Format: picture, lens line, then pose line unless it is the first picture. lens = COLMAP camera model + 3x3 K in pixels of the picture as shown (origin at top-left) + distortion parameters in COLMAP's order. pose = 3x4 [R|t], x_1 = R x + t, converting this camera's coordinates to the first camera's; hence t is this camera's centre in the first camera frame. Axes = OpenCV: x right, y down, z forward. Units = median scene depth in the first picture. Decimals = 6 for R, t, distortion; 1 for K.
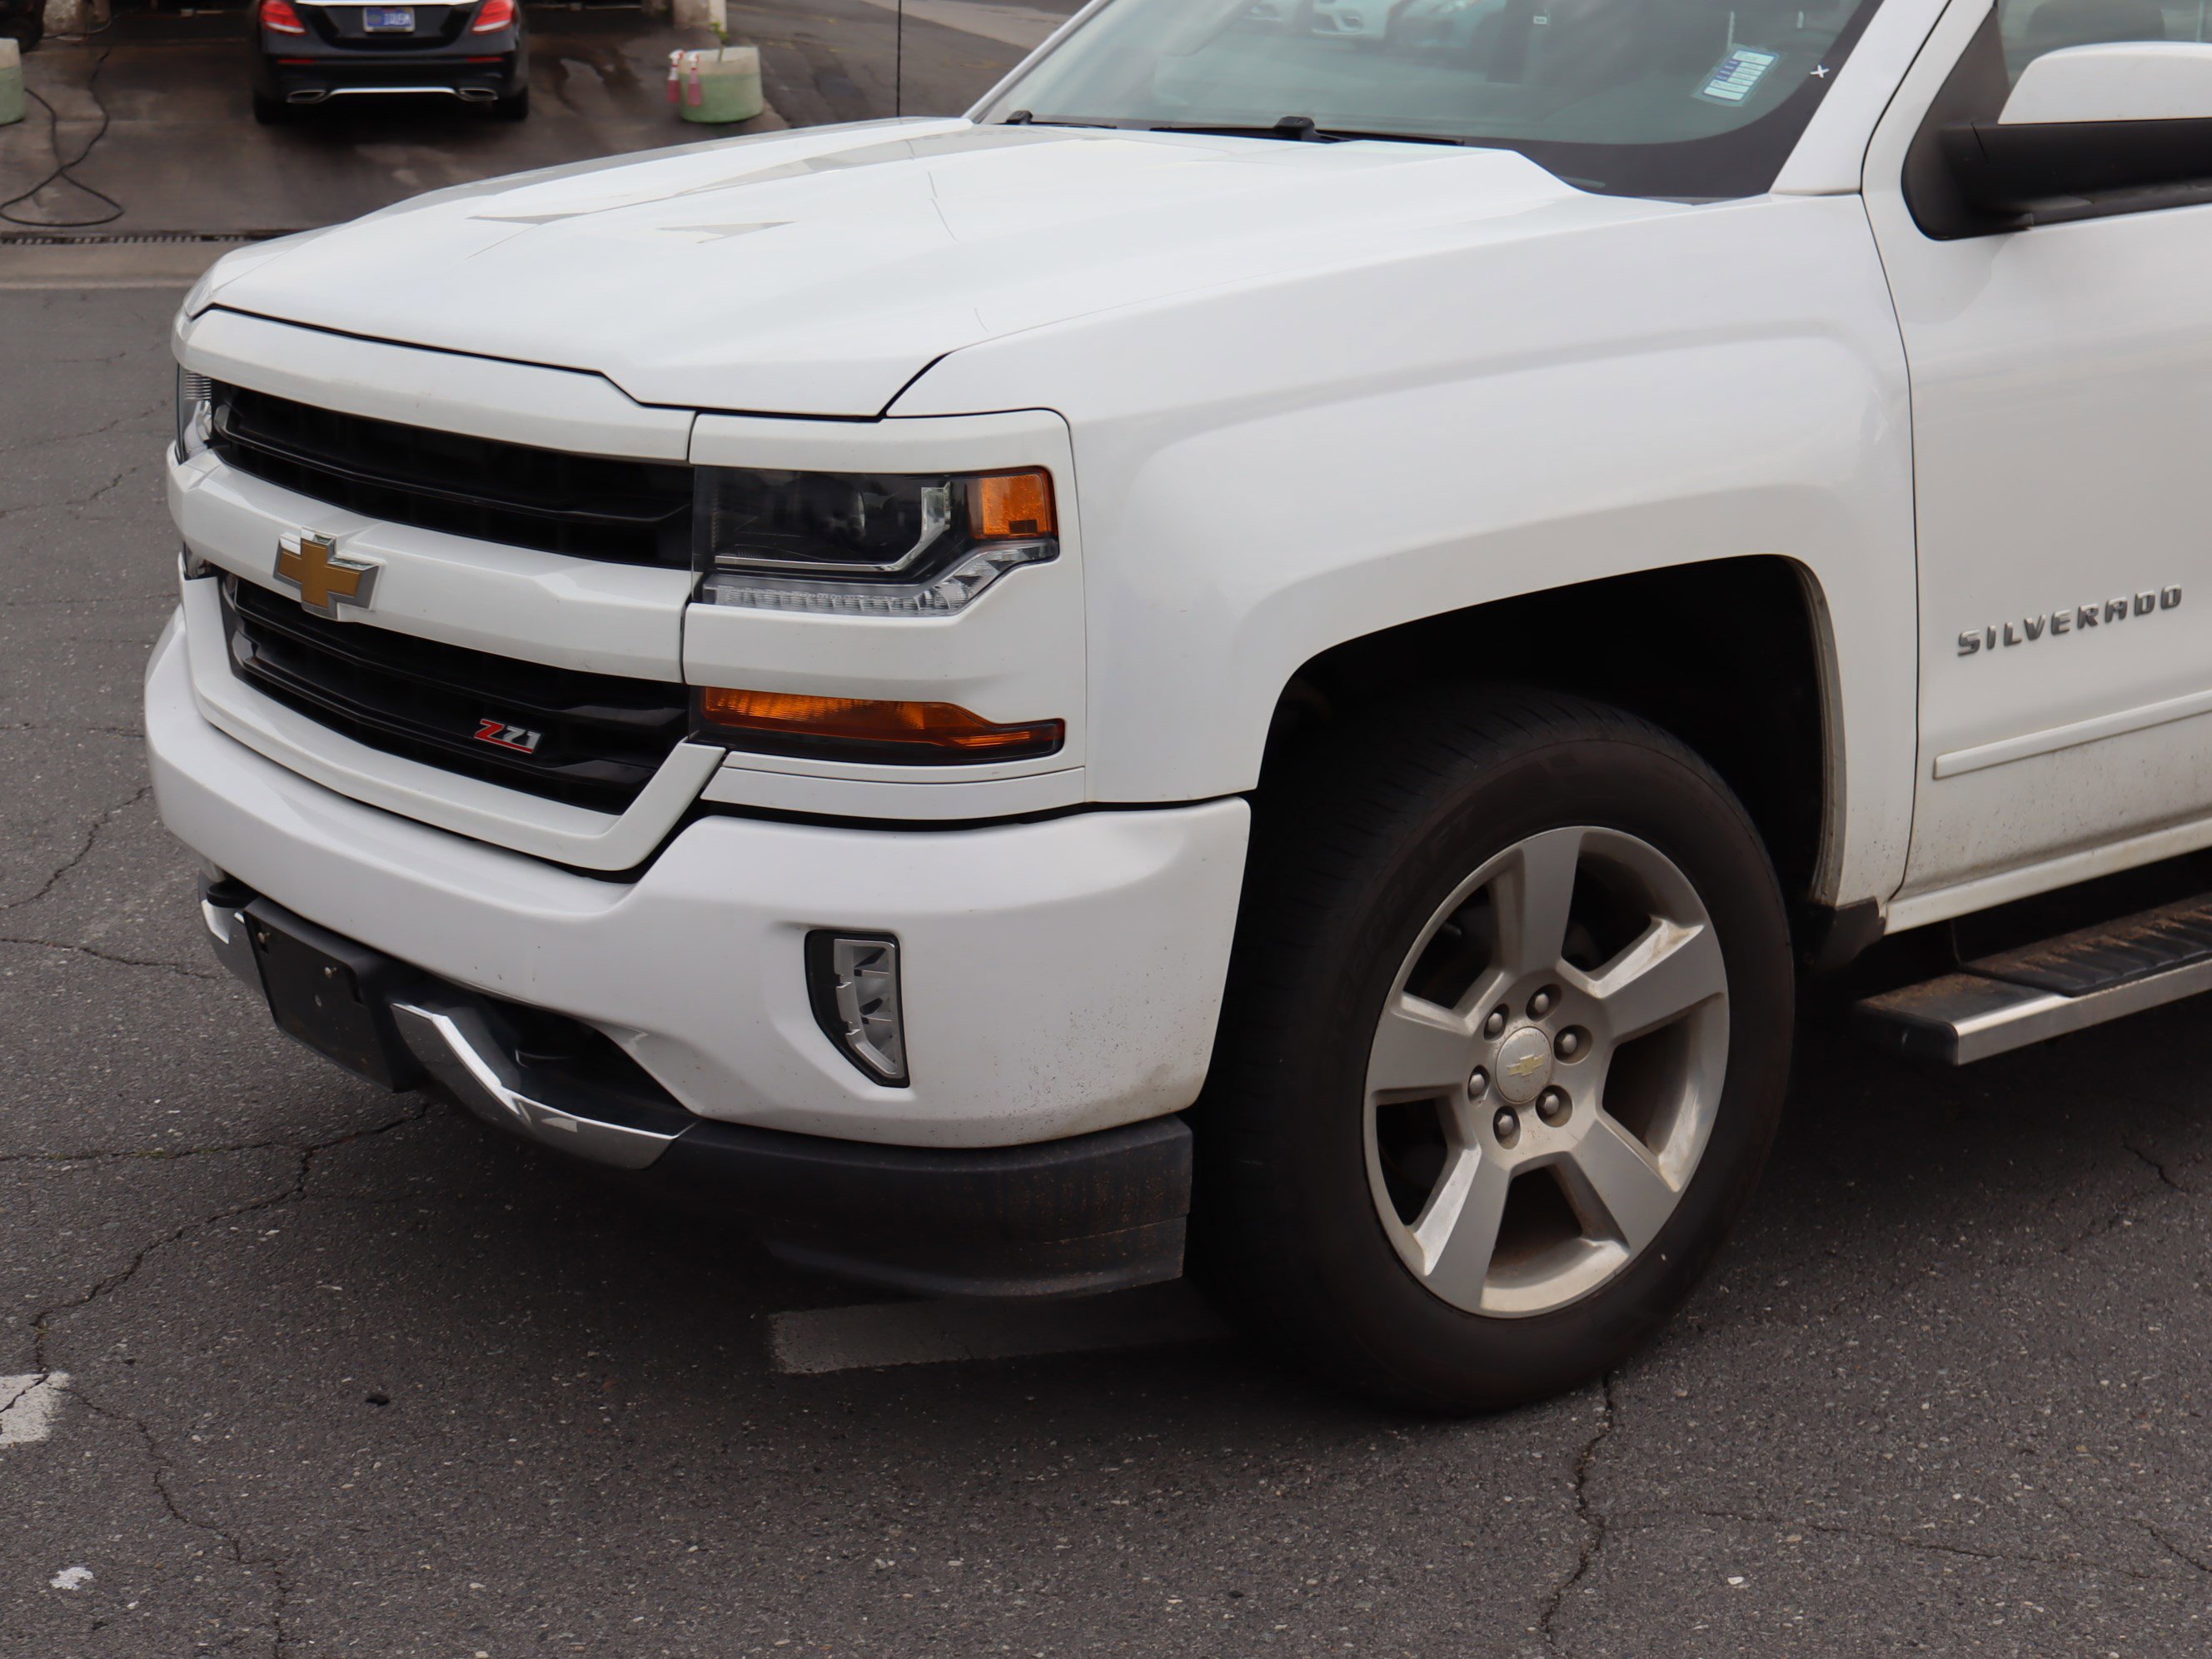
lens RADIAL K [[3542.5, 0, 1106.0], [0, 3542.5, 829.5], [0, 0, 1]] dist [0.026951, -0.104595]
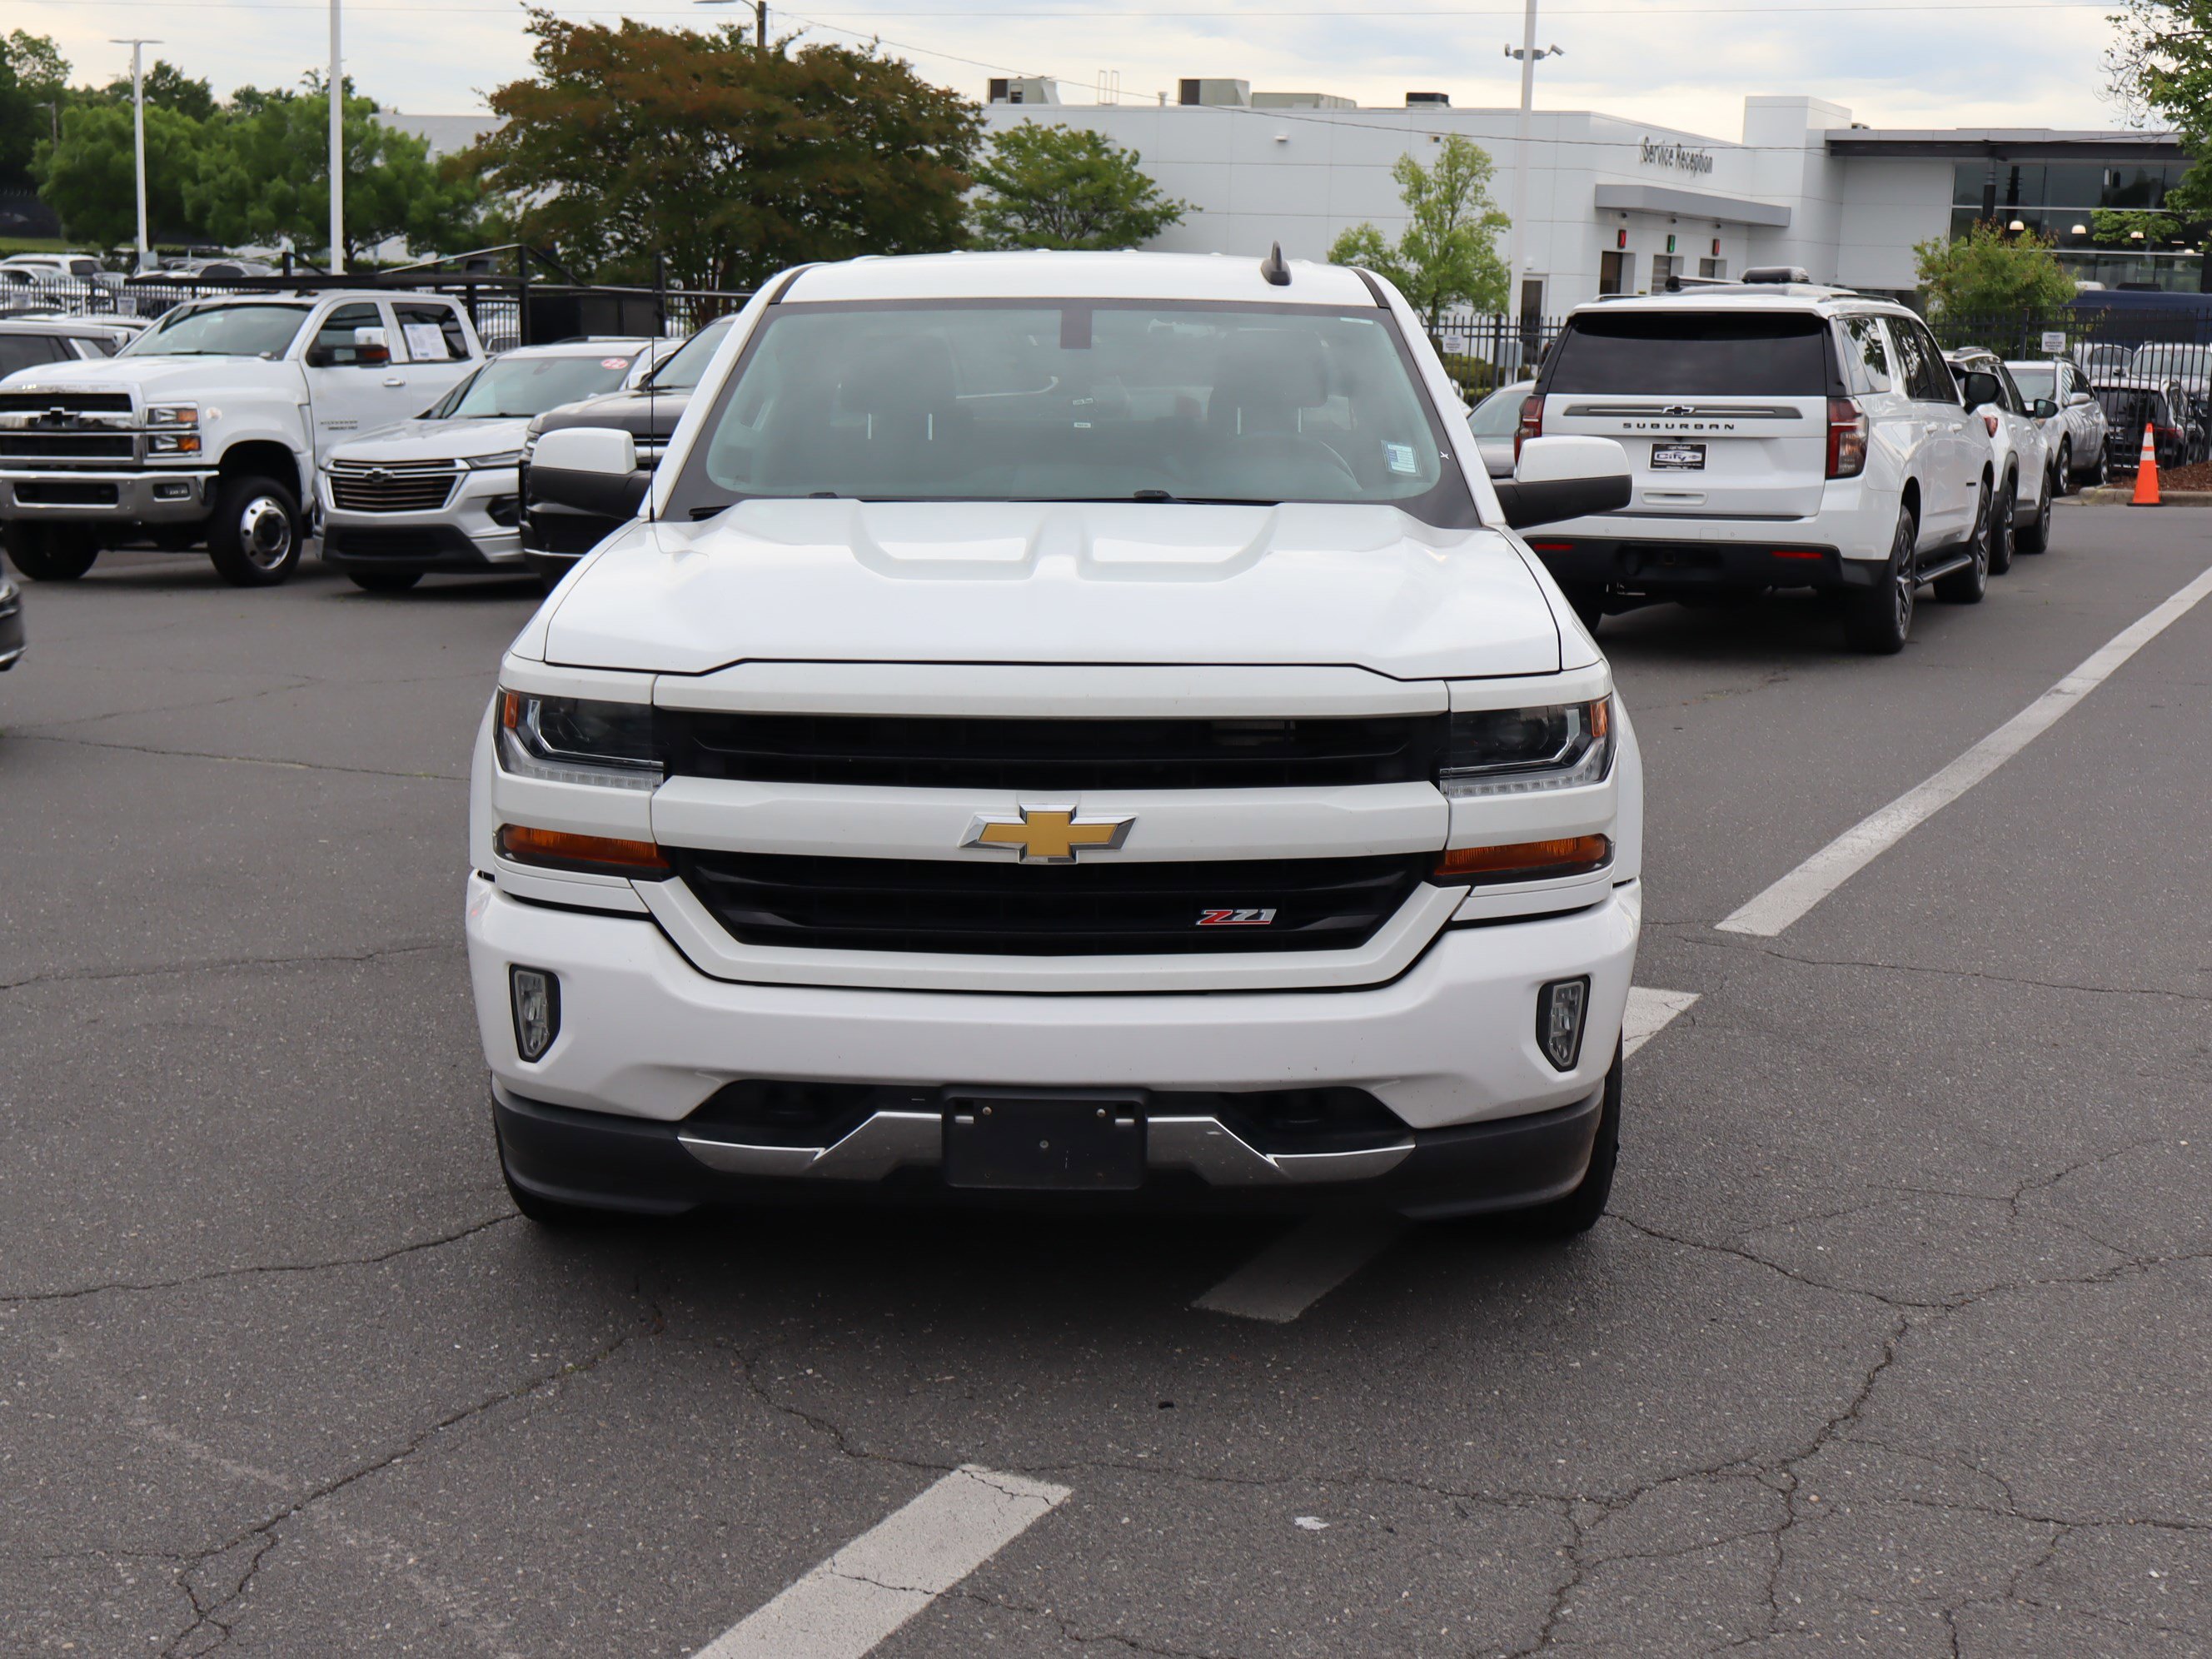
lens RADIAL K [[2983.0, 0, 1106.0], [0, 2983.0, 829.5], [0, 0, 1]] dist [0.007390, -0.003189]
pose [[0.585913, -0.115197, 0.802144, -1.164552], [0.173100, 0.984790, 0.014990, -0.087568], [-0.791671, 0.130068, 0.596942, 0.287609]]
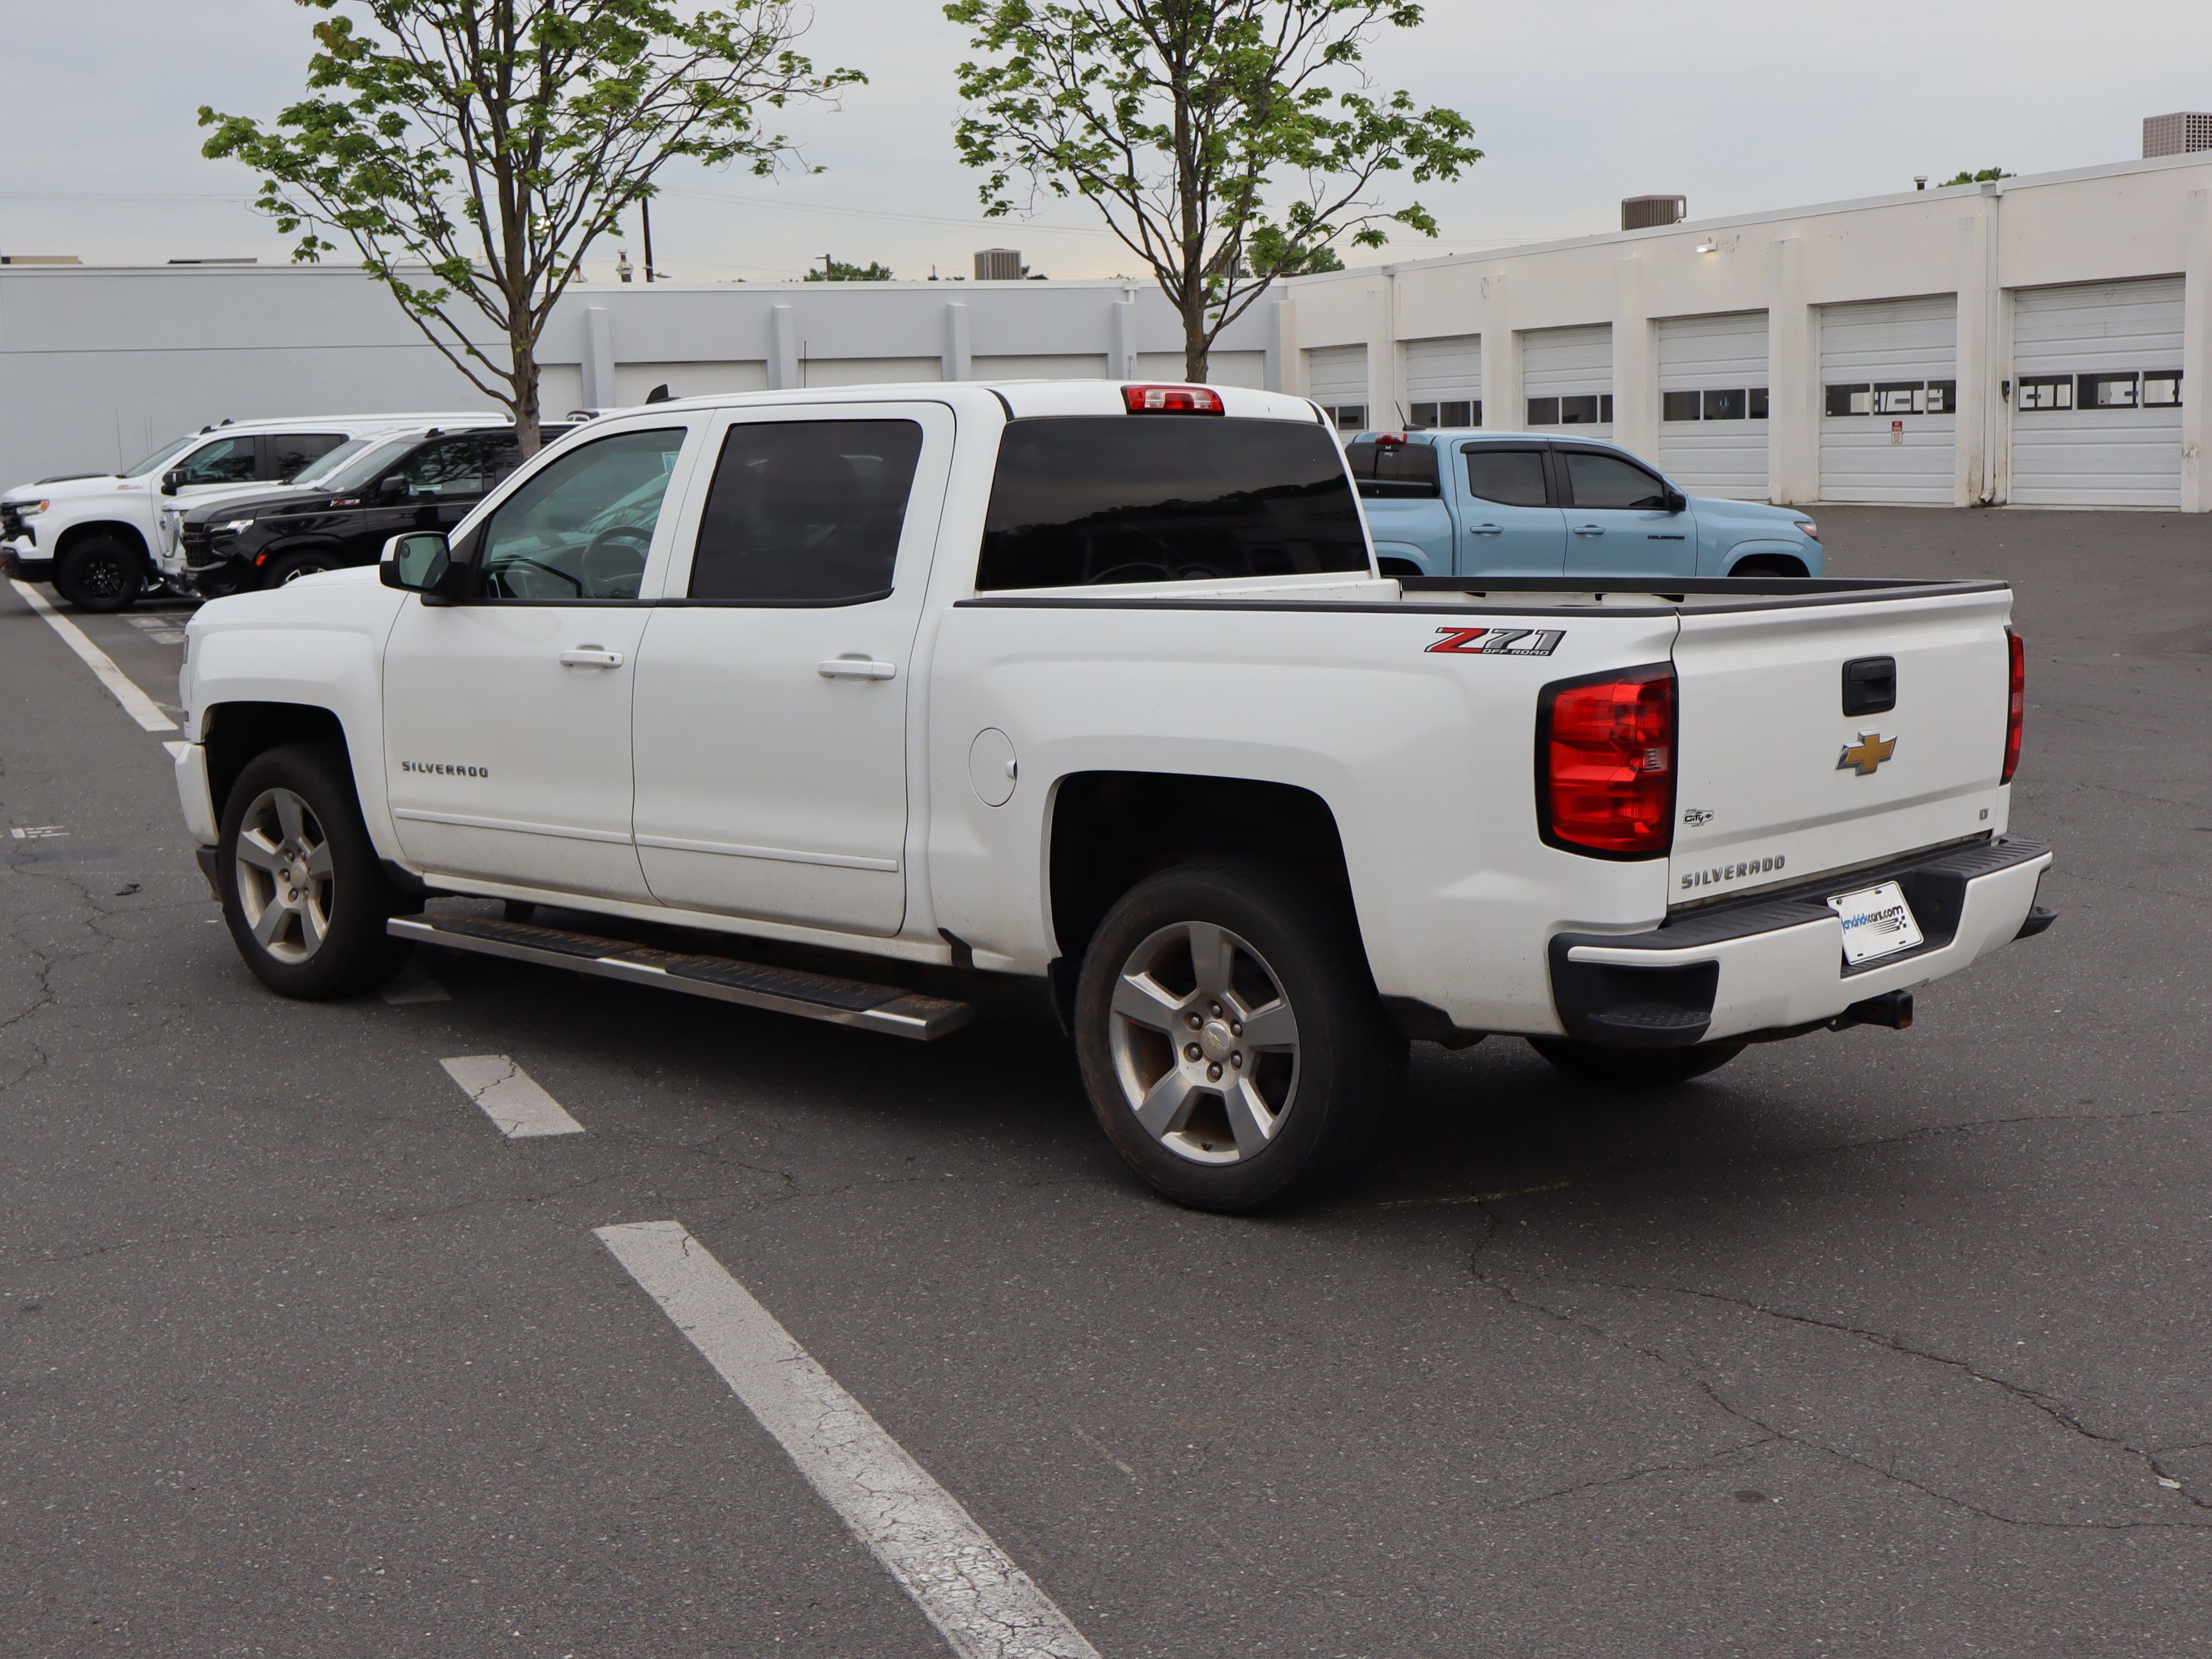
lens RADIAL K [[2678.3, 0, 1058.3], [0, 2678.3, 828.4], [0, 0, 1]] dist [0.011489, 0.051927]
pose [[0.177362, 0.144571, -0.973469, 2.308955], [-0.237440, 0.966217, 0.100233, -0.327560], [0.955073, 0.213363, 0.205697, 1.129529]]
